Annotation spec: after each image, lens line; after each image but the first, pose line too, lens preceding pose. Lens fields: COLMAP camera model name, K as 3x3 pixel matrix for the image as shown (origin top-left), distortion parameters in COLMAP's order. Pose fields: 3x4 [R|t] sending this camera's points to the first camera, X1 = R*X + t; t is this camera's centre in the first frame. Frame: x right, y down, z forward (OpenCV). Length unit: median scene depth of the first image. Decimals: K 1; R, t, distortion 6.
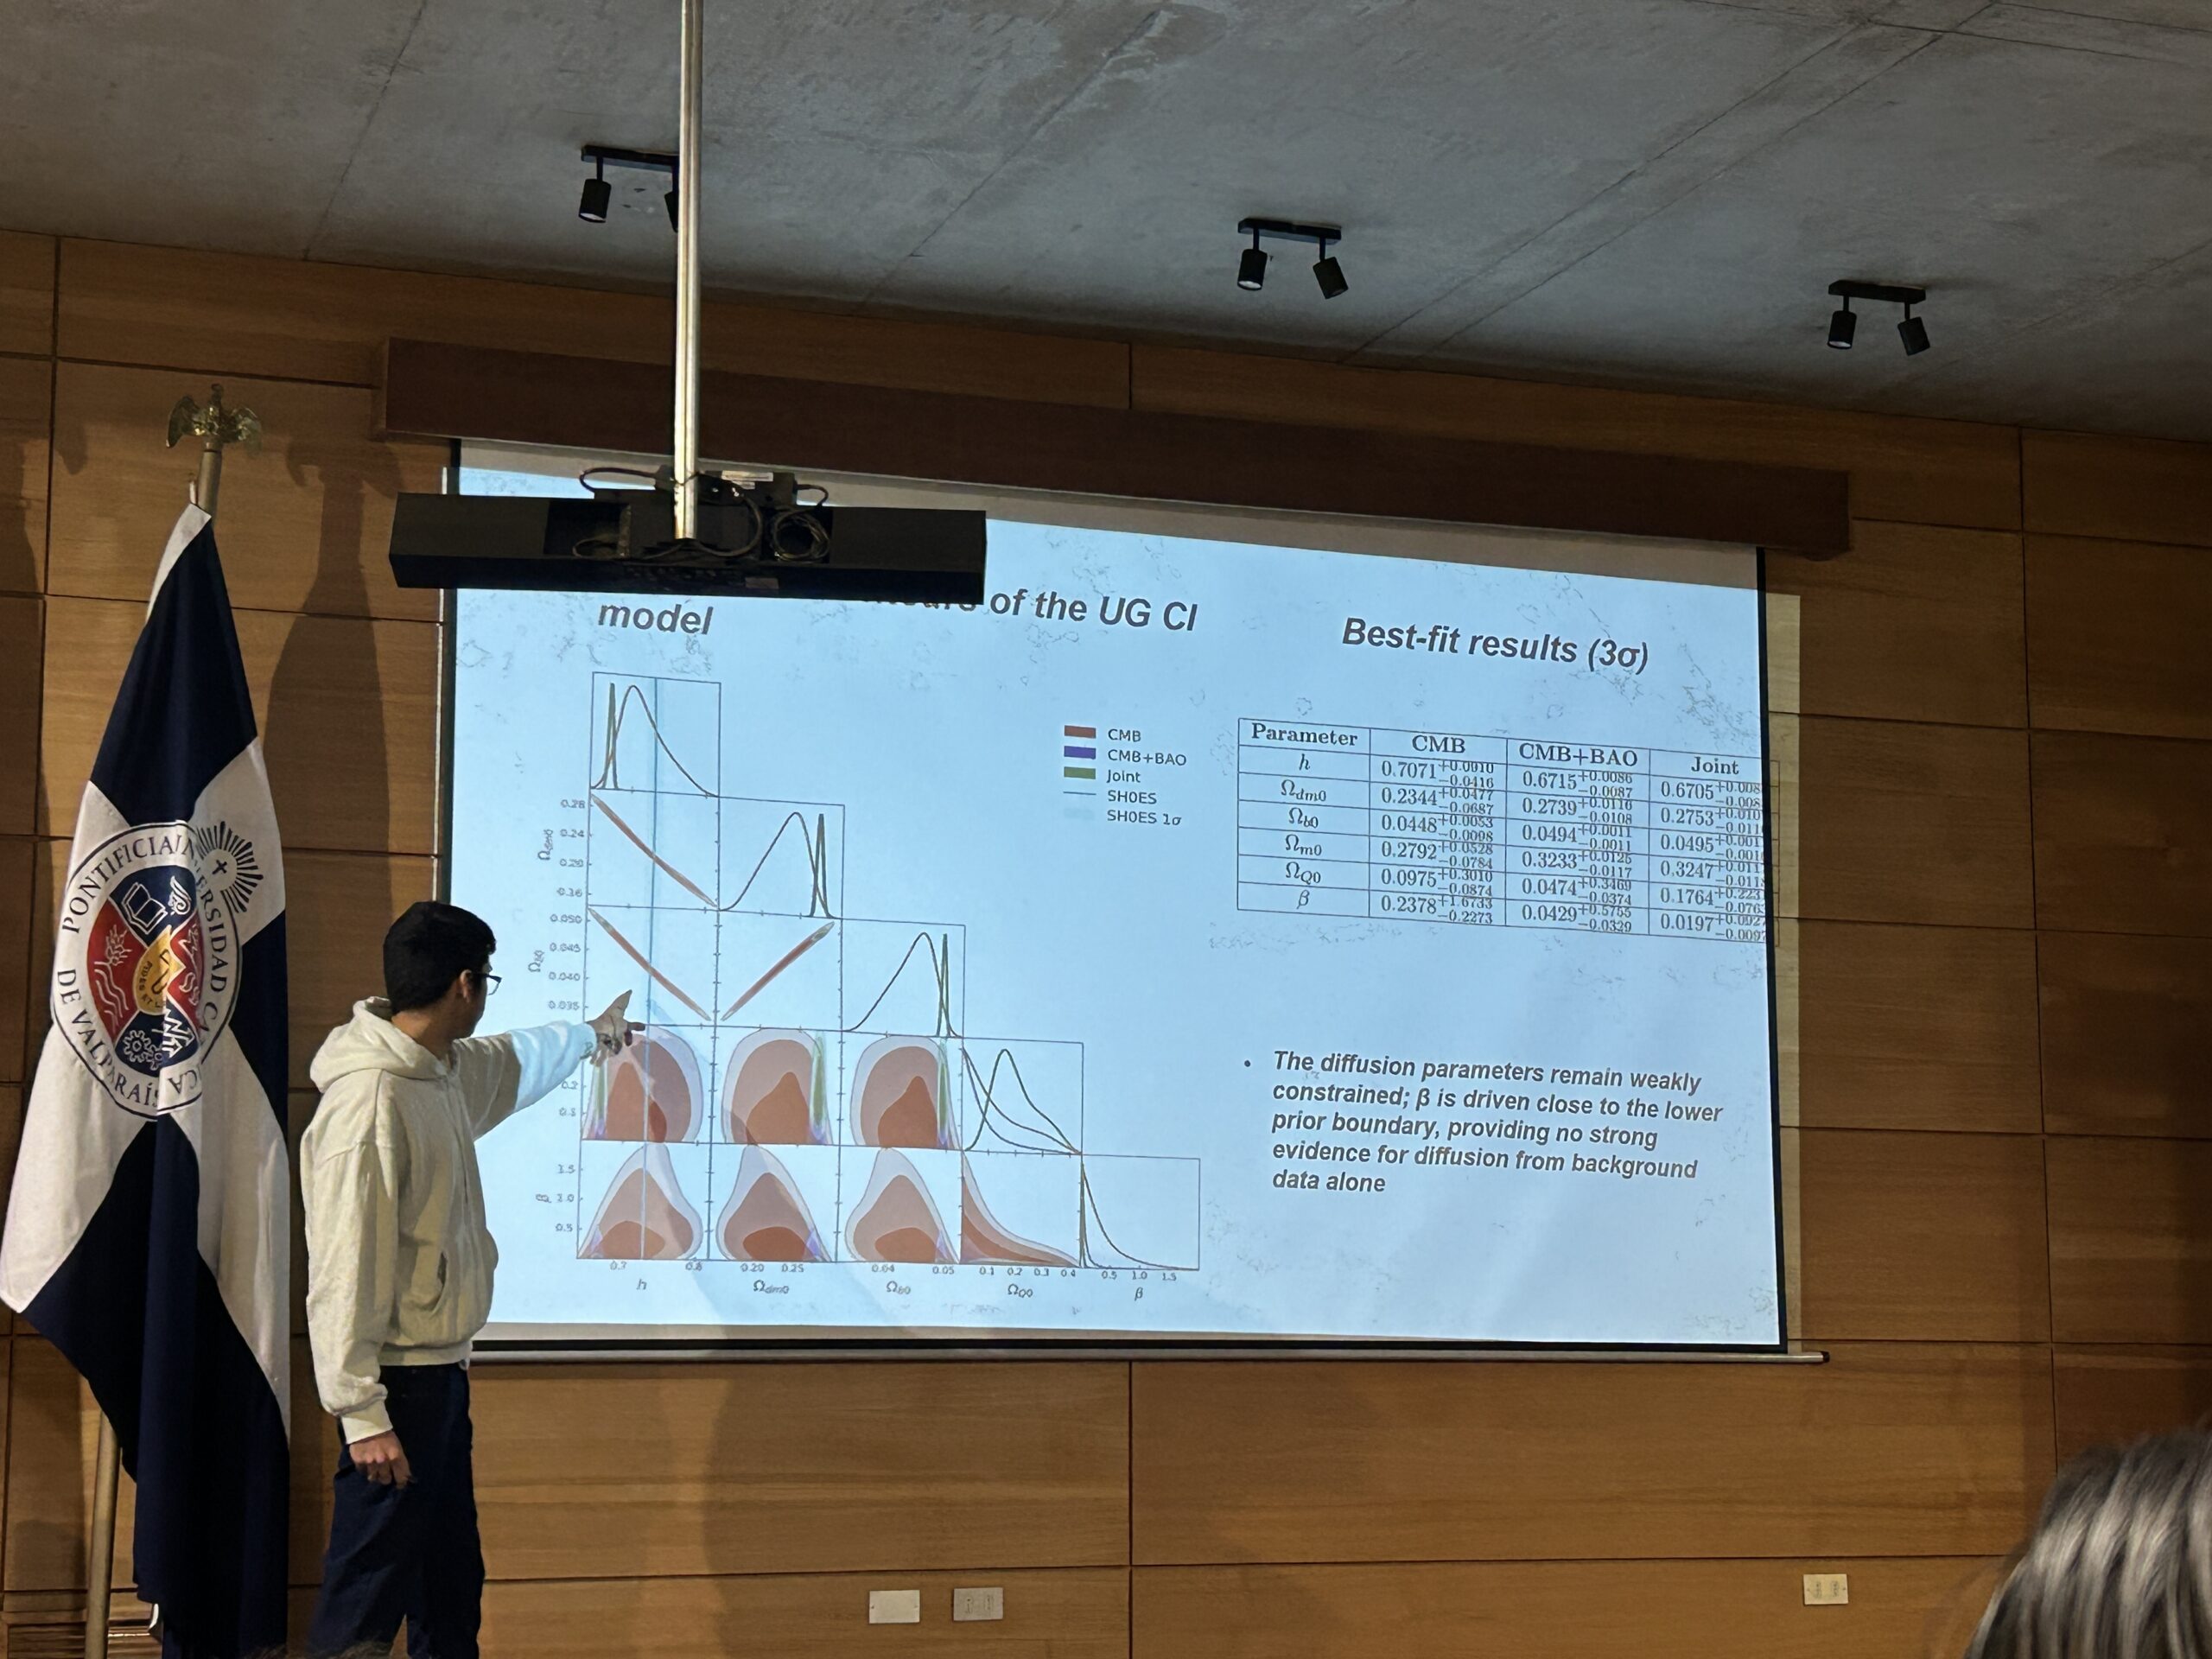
lens RADIAL K [[3767.7, 0, 1124.6], [0, 3767.7, 824.2], [0, 0, 1]] dist [0.080324, 0.000000]
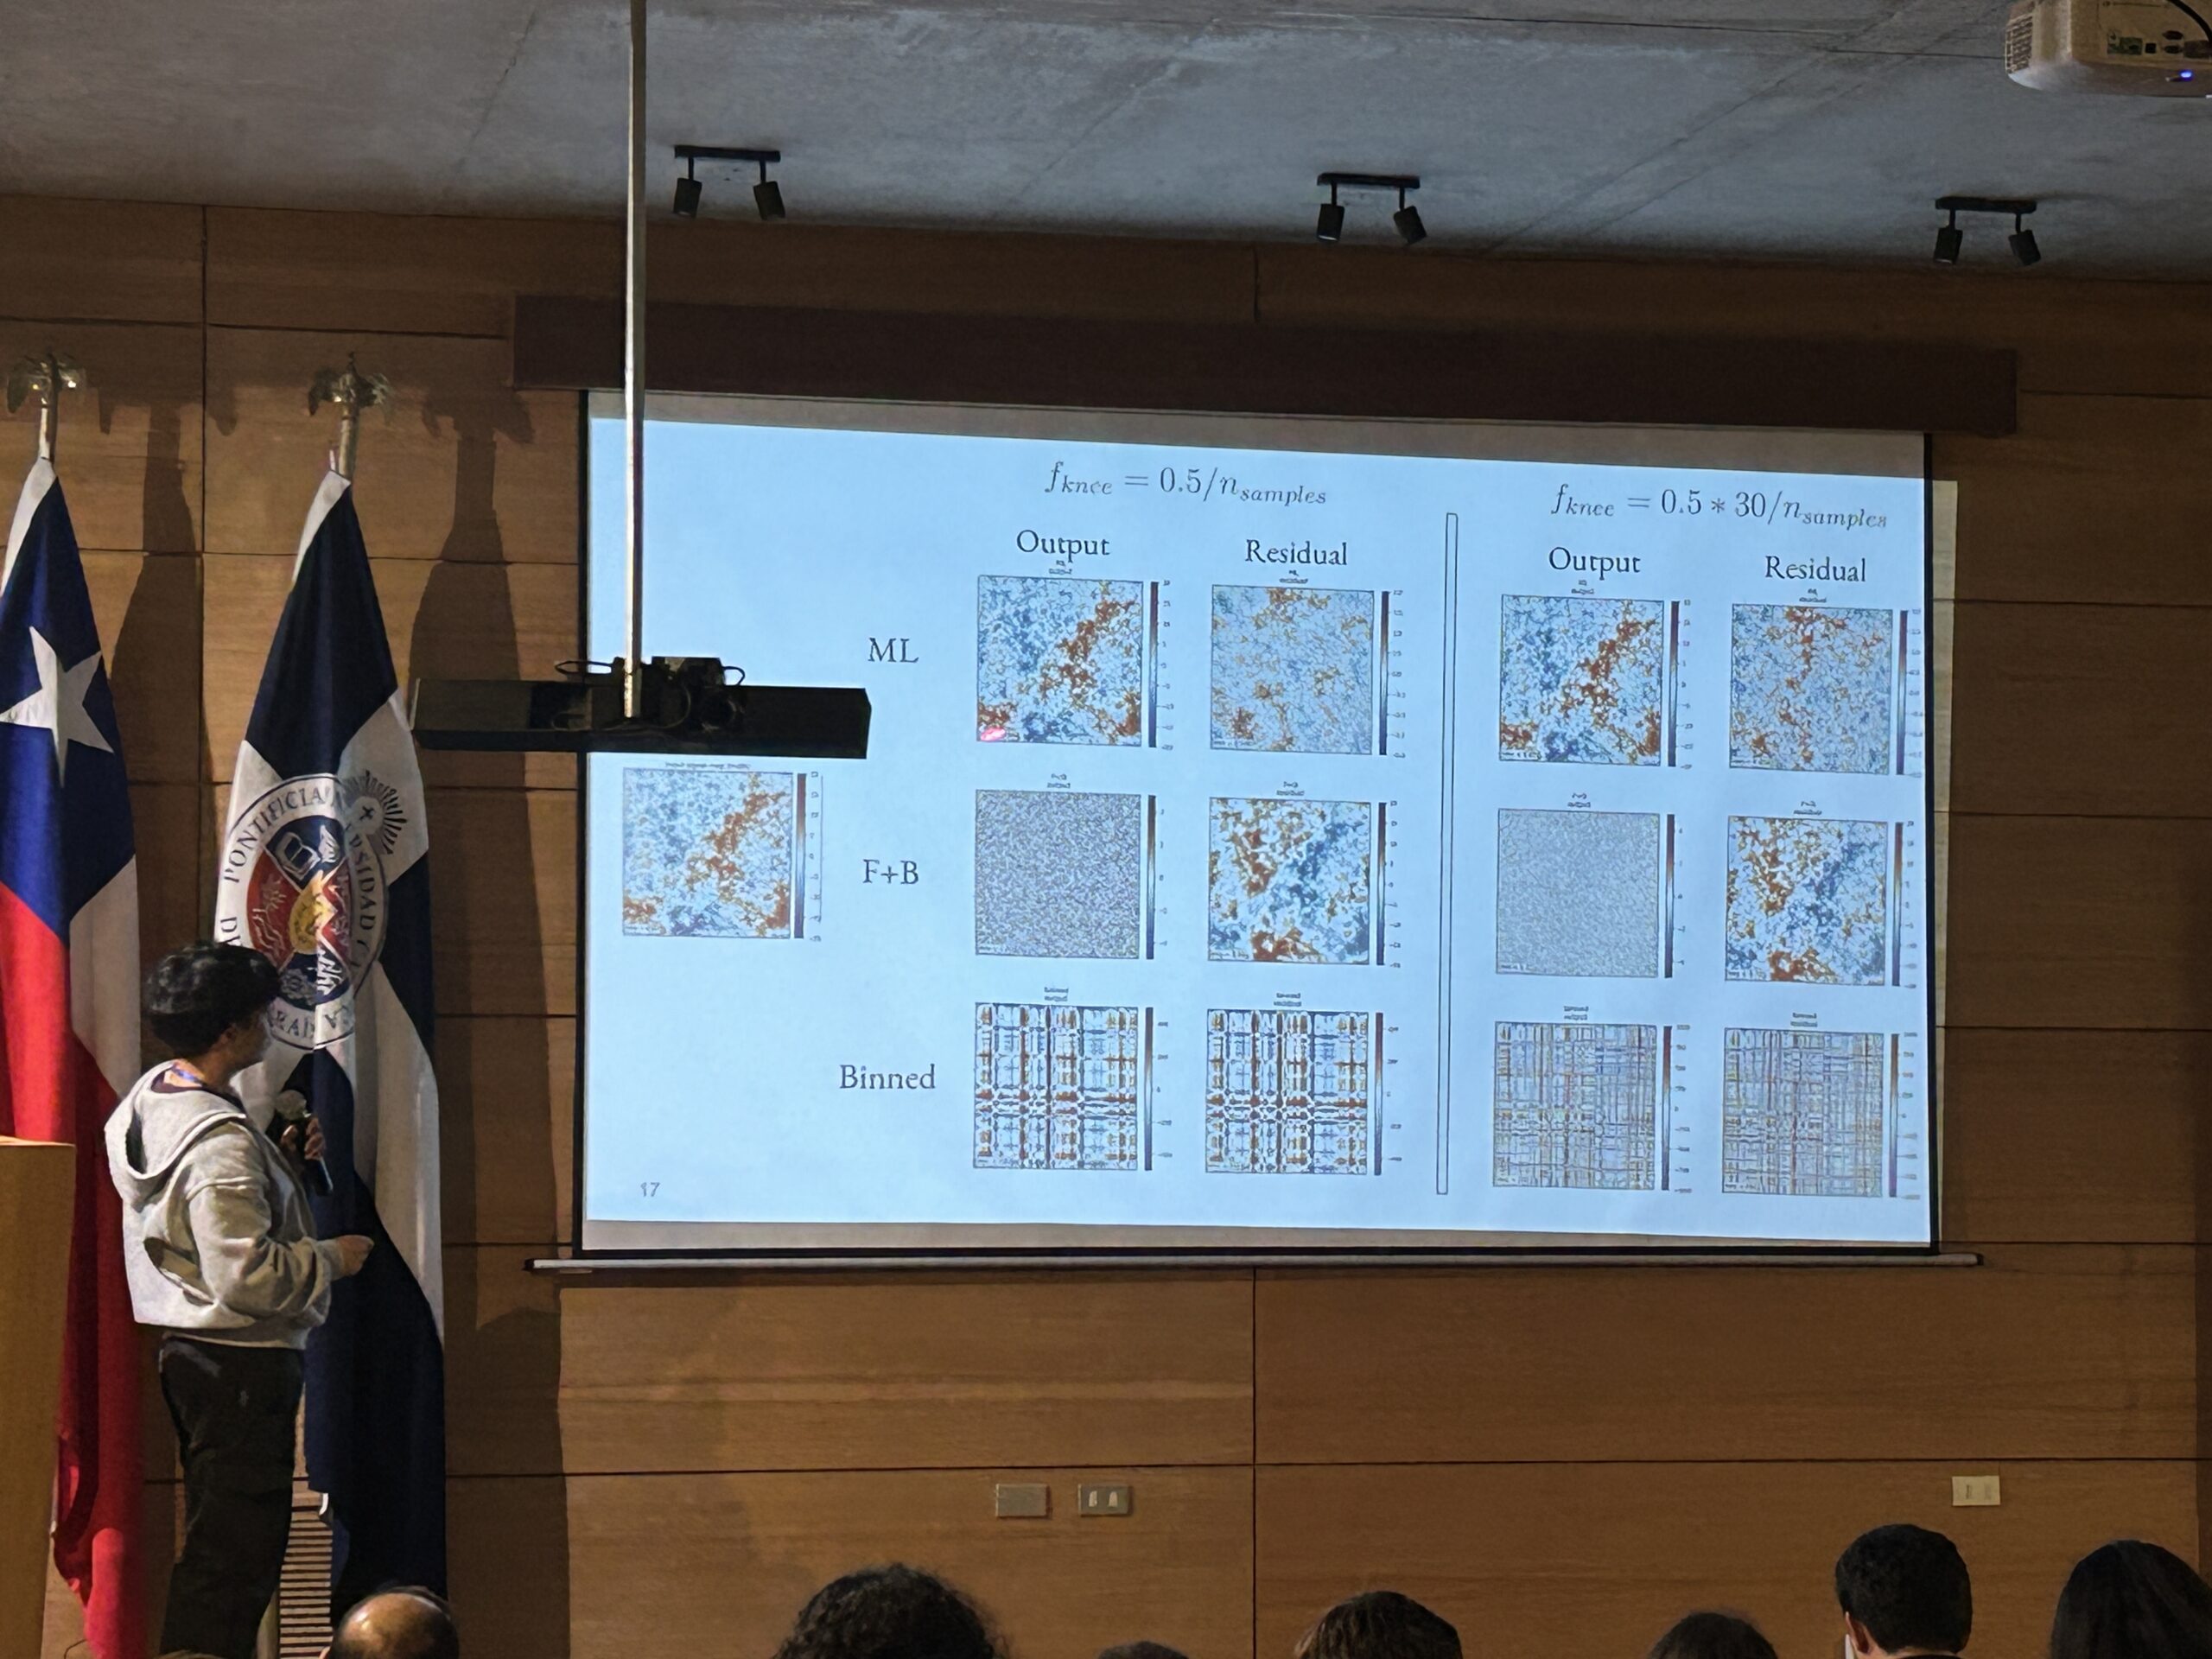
lens RADIAL K [[5259.5, 0, 1109.3], [0, 5259.5, 820.7], [0, 0, 1]] dist [0.135715, 0.000000]
pose [[0.991854, -0.005226, -0.127270, 0.152238], [0.016051, 0.996322, 0.084177, -0.104078], [0.126362, -0.085534, 0.988290, -0.427946]]
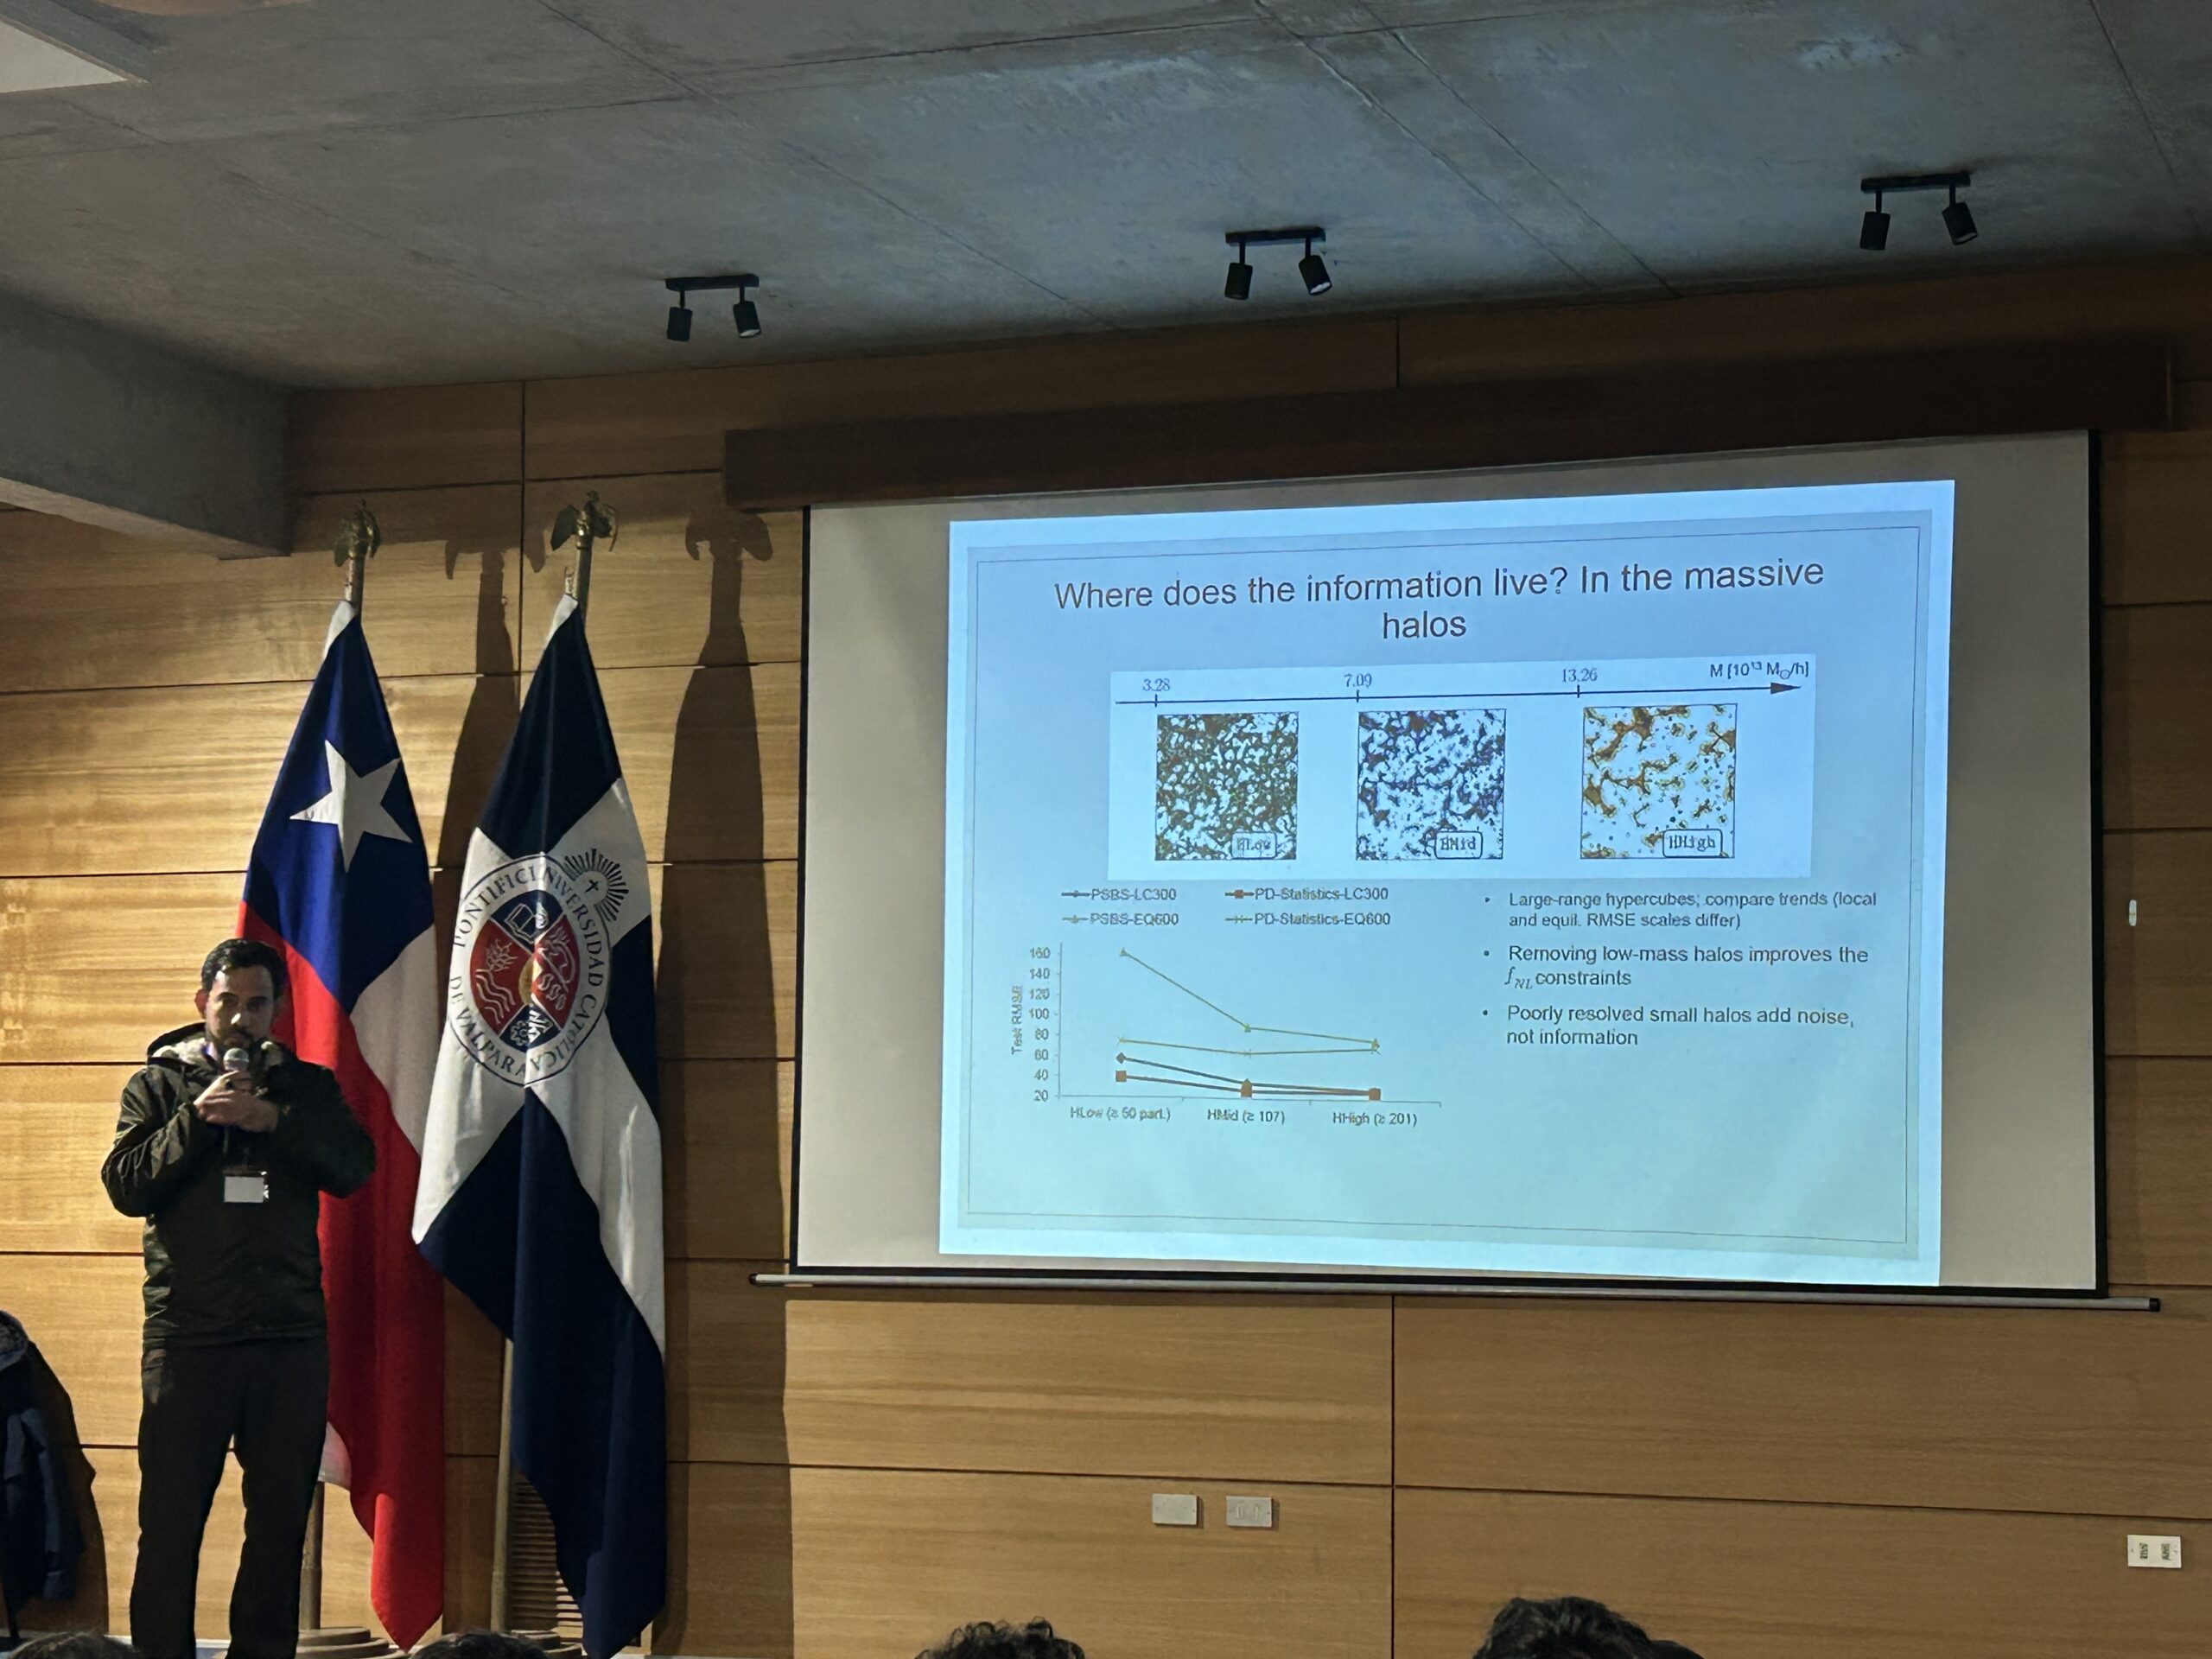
lens RADIAL K [[4104.1, 0, 1090.2], [0, 4104.1, 850.1], [0, 0, 1]] dist [0.113453, 0.000000]
pose [[0.756674, -0.047690, -0.652050, 0.732643], [0.085949, 0.995936, 0.026898, -0.021550], [0.648118, -0.076396, 0.757698, 0.080717]]
